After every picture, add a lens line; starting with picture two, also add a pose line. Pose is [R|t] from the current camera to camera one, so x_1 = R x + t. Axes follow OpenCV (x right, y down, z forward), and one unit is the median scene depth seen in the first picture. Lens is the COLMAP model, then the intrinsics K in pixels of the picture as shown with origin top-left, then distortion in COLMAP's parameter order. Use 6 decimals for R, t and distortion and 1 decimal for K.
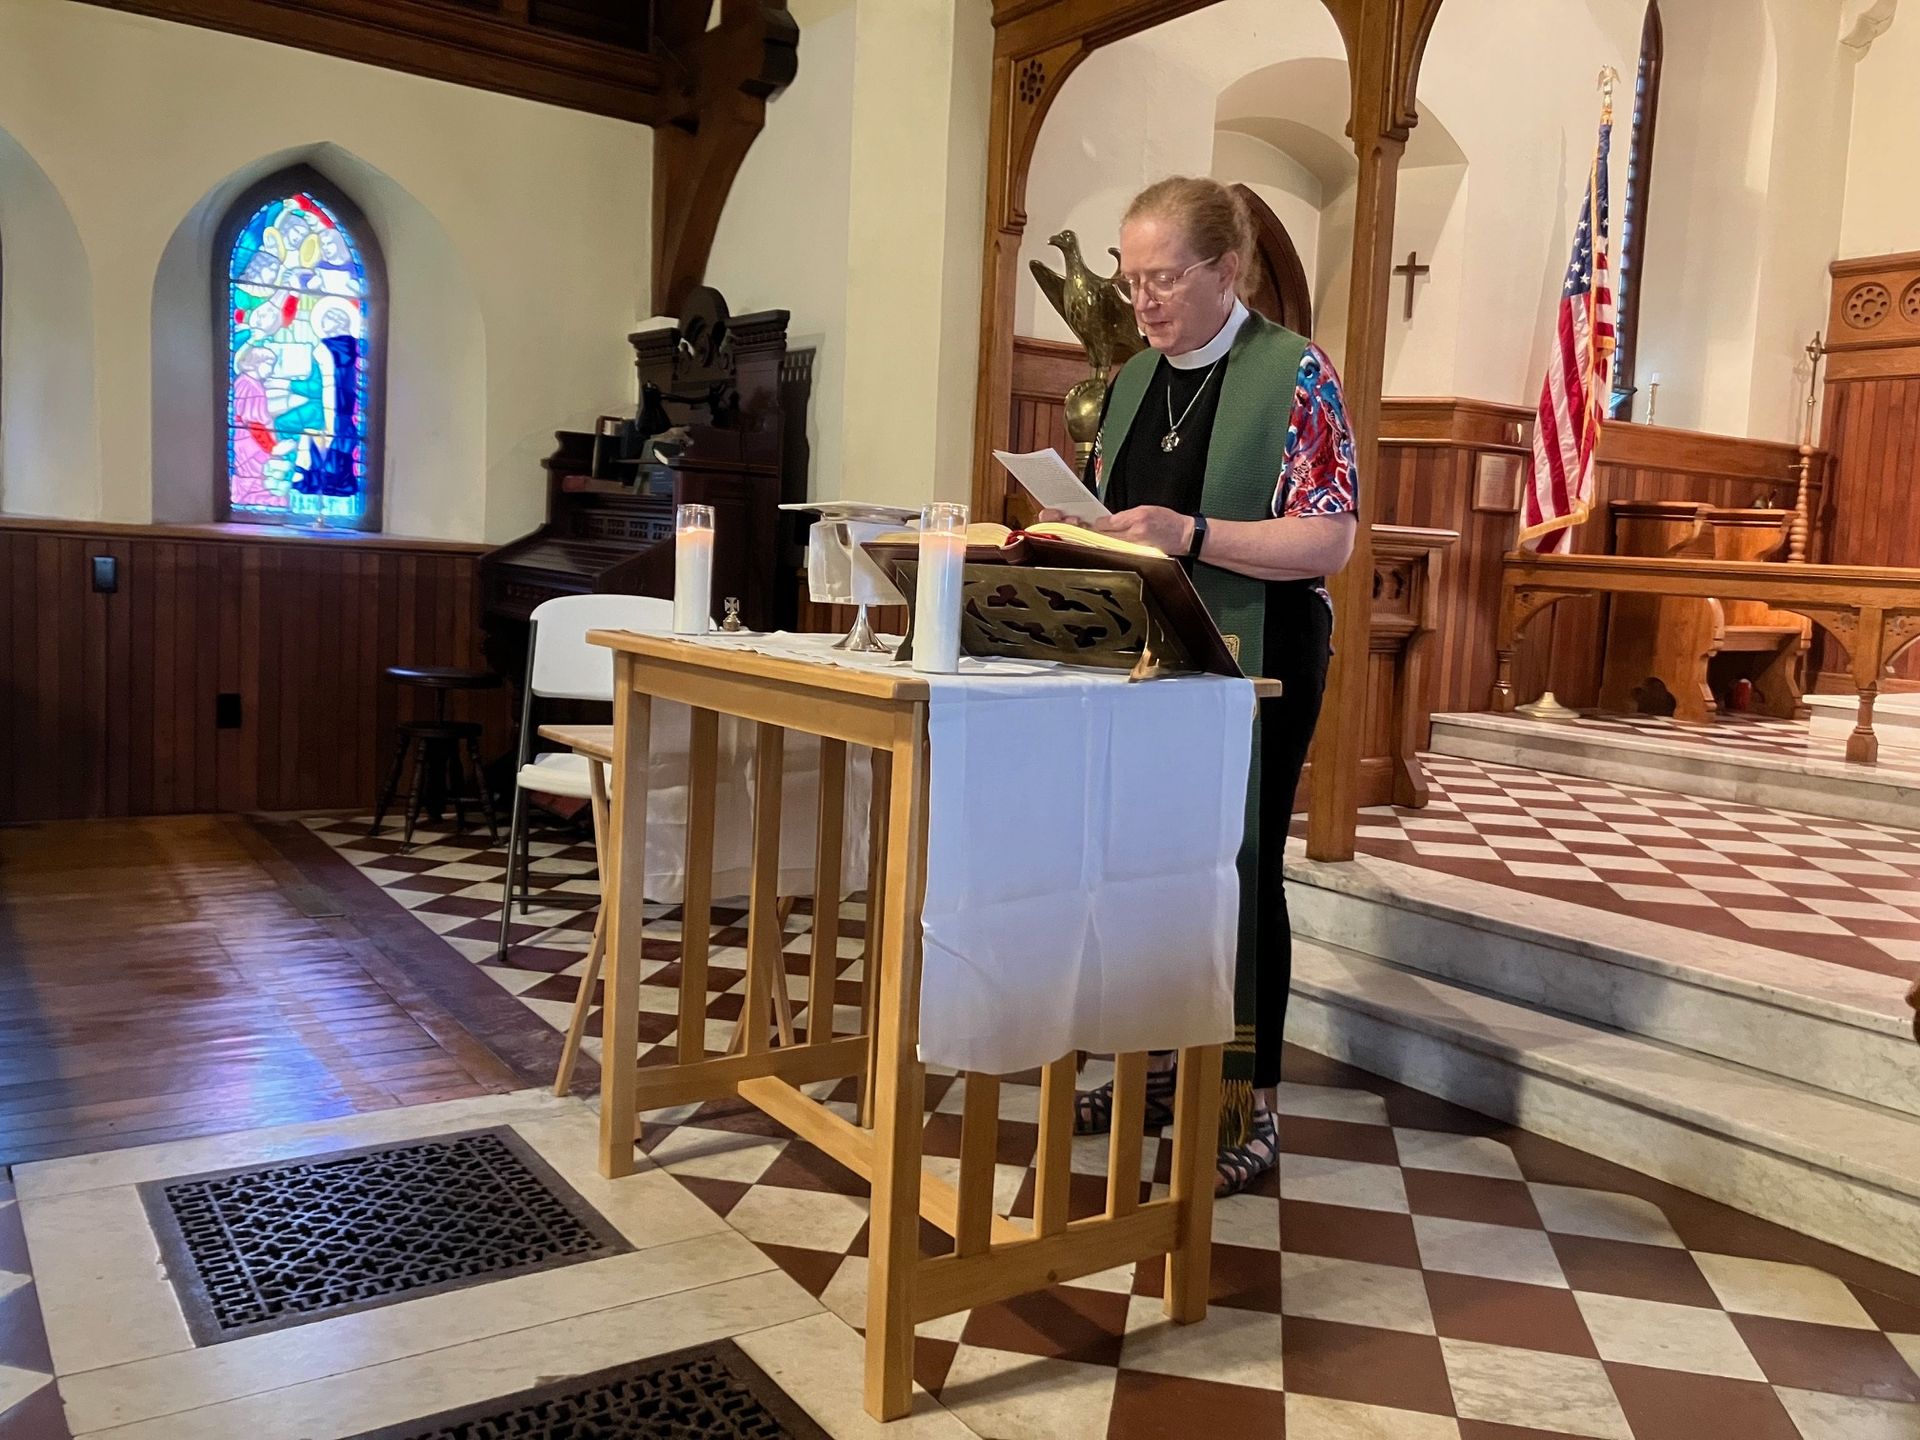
lens RADIAL K [[1566.8, 0, 956.3], [0, 1566.8, 719.3], [0, 0, 1]] dist [0.004236, -0.000200]
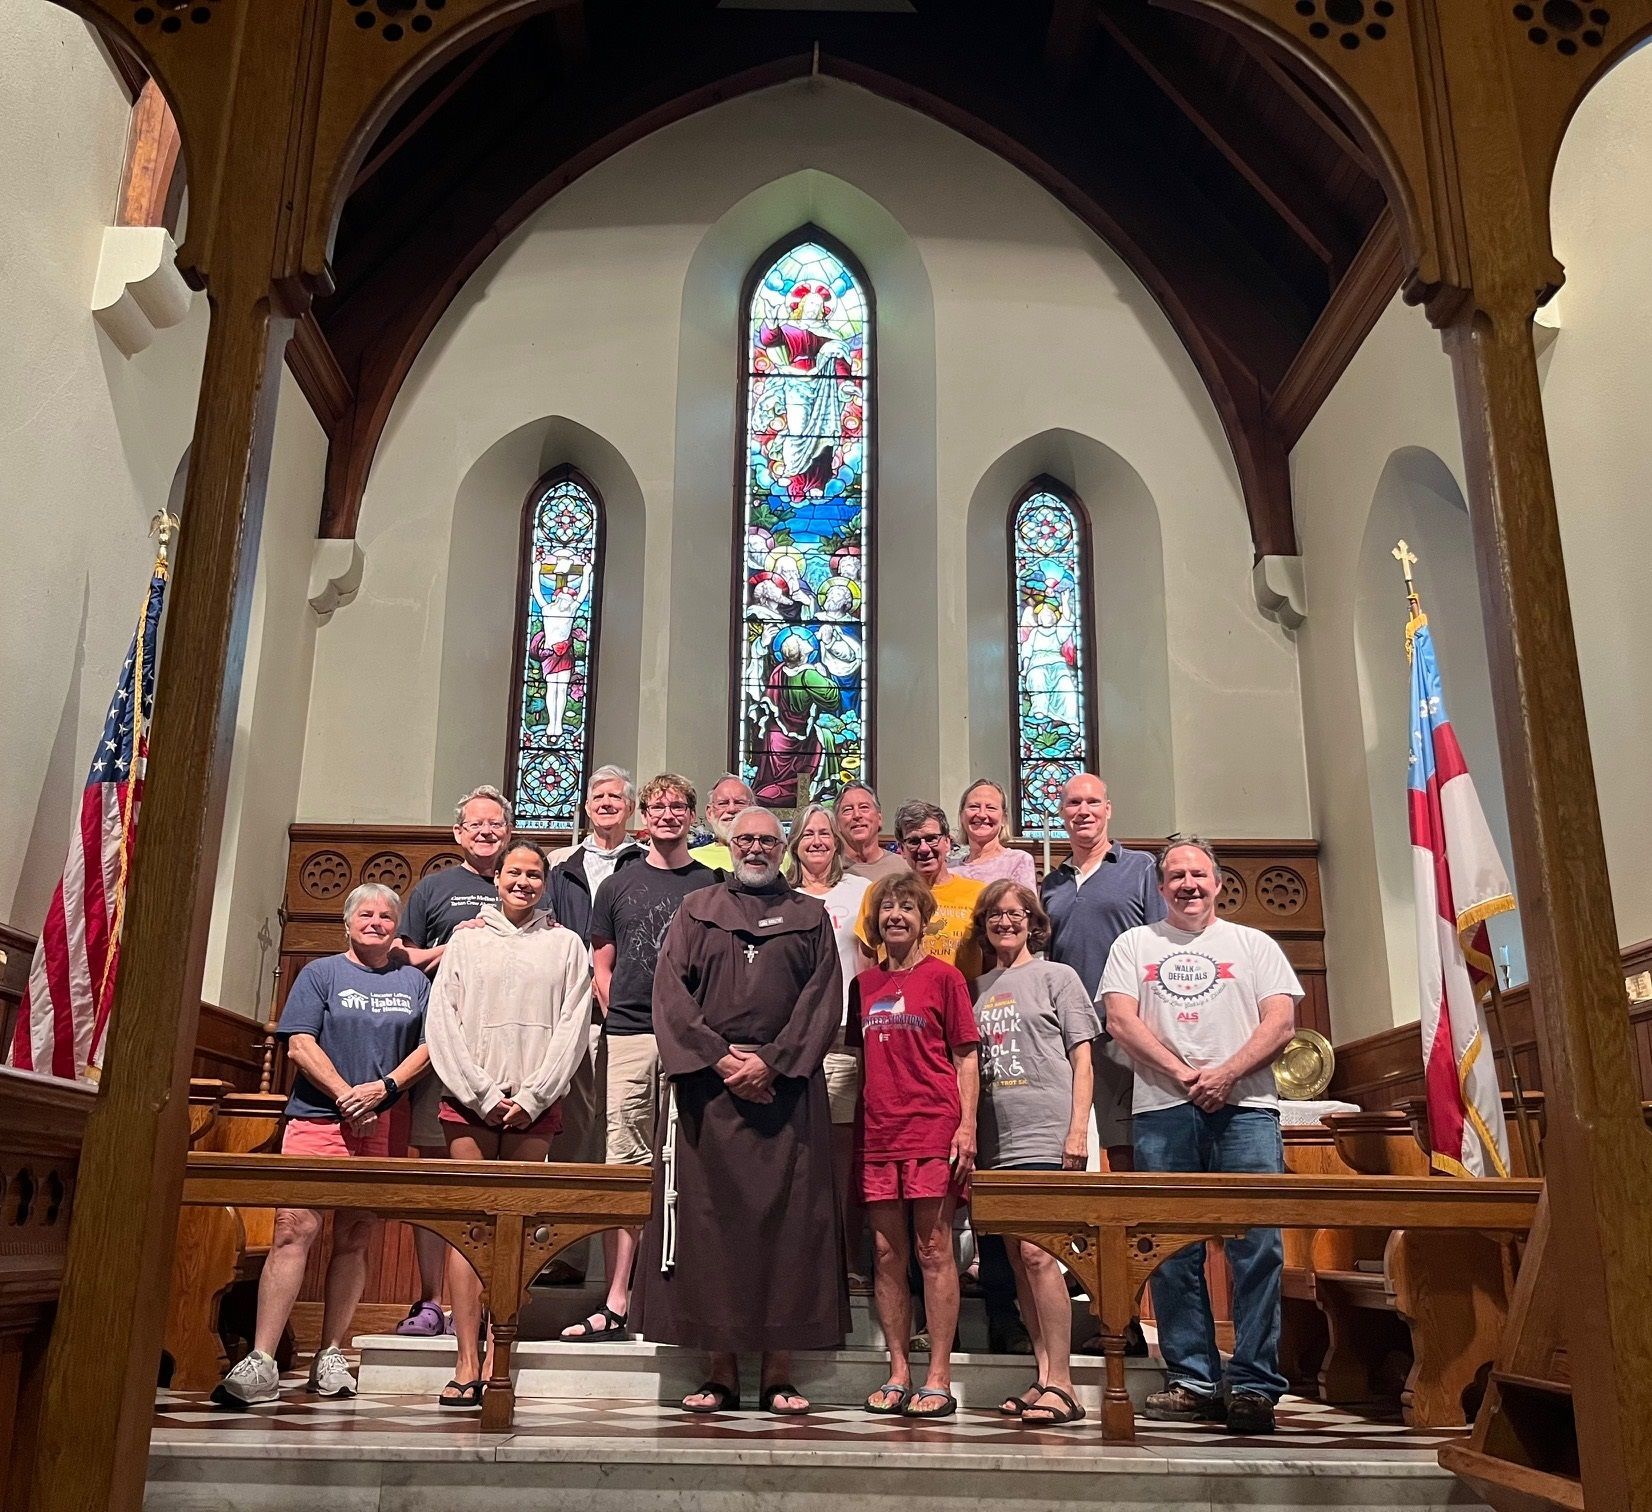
lens RADIAL K [[1551.6, 0, 822.0], [0, 1551.6, 765.6], [0, 0, 1]] dist [0.037694, 0.000000]
pose [[0.553757, 0.204970, 0.807057, -0.007676], [0.089402, 0.948992, -0.302360, -0.029038], [-0.827865, 0.239586, 0.507186, 0.354749]]
